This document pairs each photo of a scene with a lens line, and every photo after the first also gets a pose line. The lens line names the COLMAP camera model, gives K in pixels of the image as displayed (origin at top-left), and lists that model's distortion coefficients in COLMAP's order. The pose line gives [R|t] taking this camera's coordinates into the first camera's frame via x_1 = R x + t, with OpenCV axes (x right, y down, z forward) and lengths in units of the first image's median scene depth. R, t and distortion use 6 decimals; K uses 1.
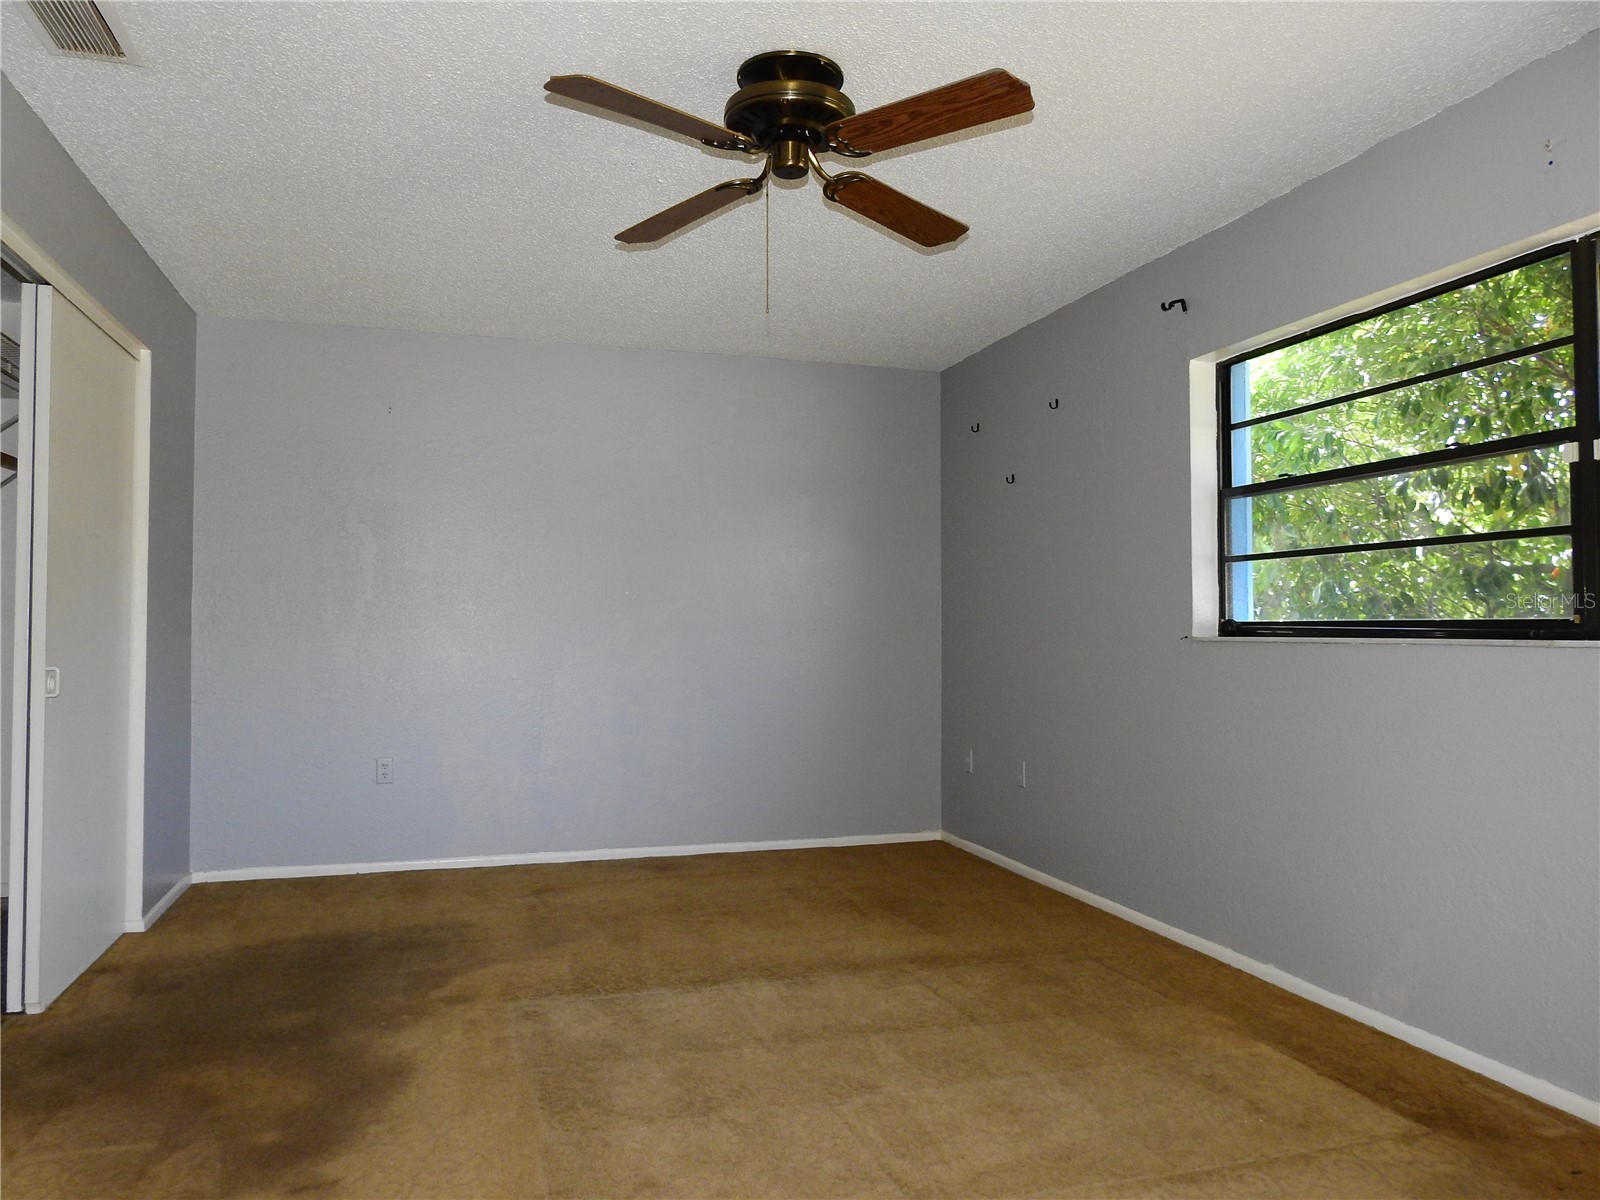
lens RADIAL K [[1159.6, 0, 799.6], [0, 1159.6, 605.0], [0, 0, 1]] dist [0.003224, 0.002477]
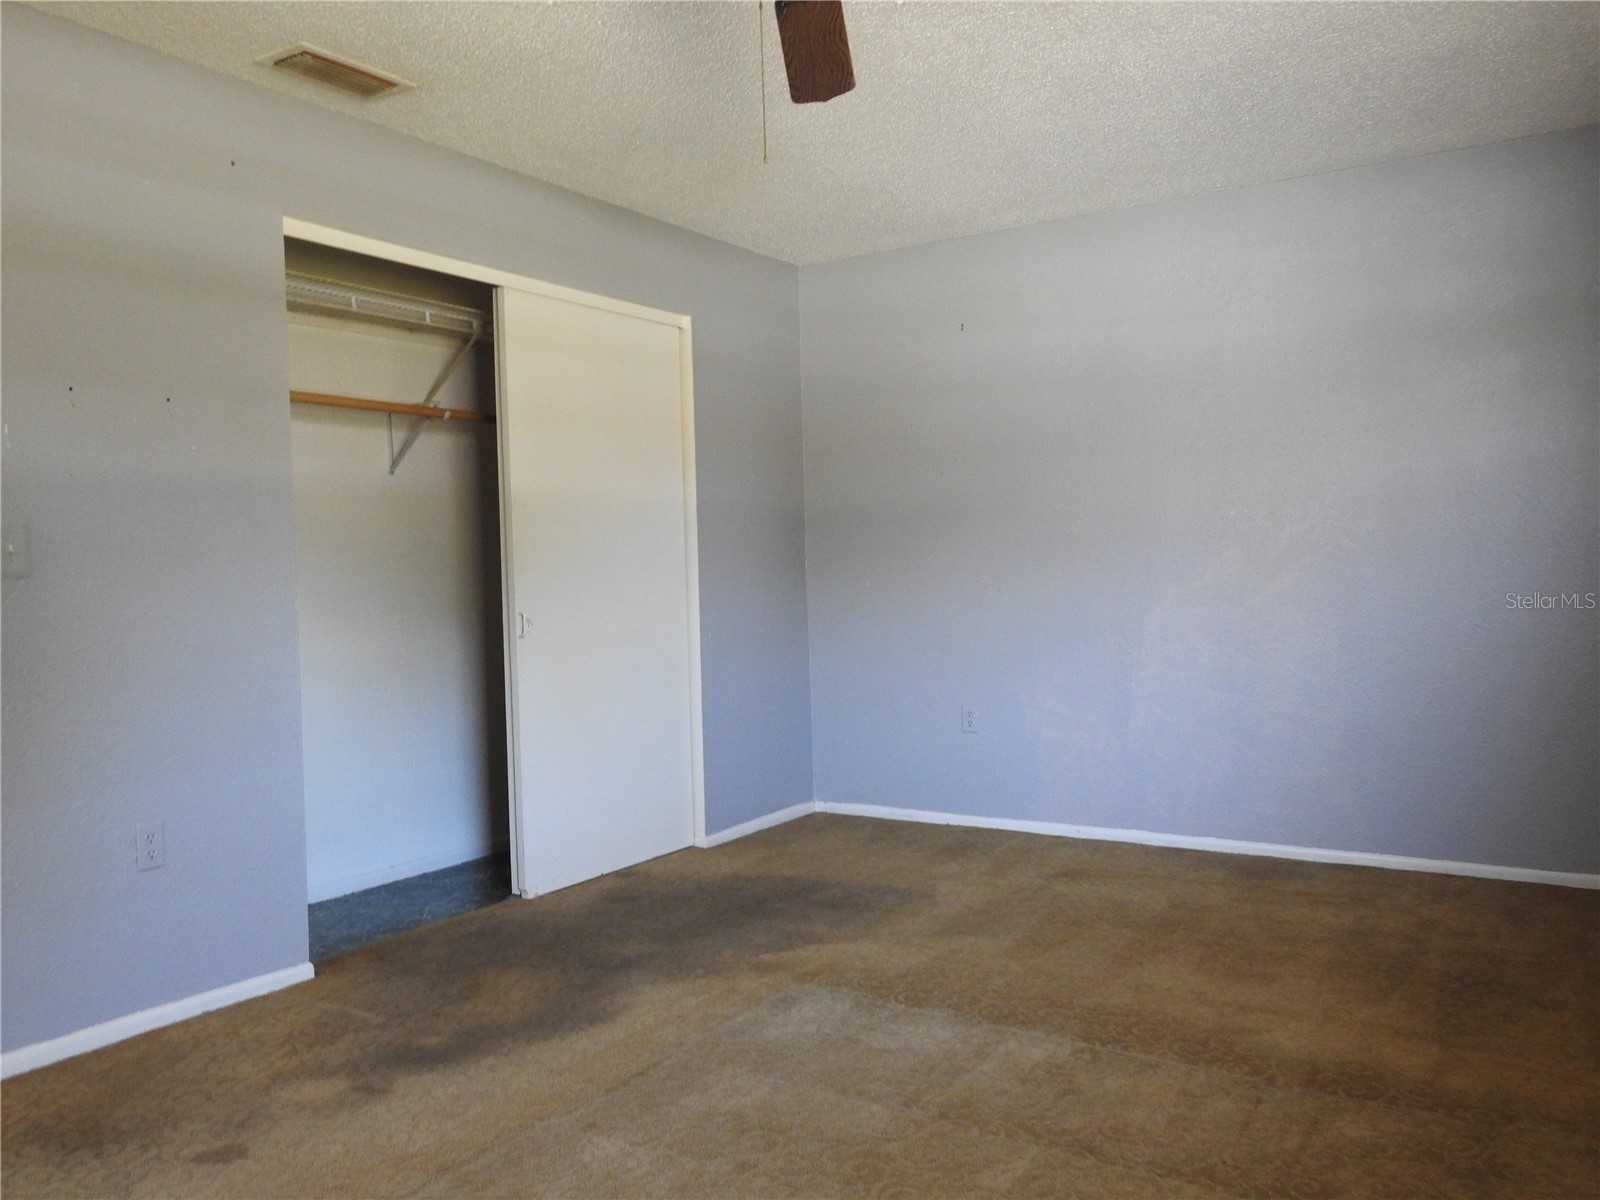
lens RADIAL K [[1279.4, 0, 800.7], [0, 1279.4, 598.5], [0, 0, 1]] dist [0.005408, 0.004408]
pose [[0.640441, 0.002030, -0.768005, 0.518760], [0.041813, 0.998421, 0.037507, 0.003568], [0.766869, -0.056133, 0.639345, 0.373243]]
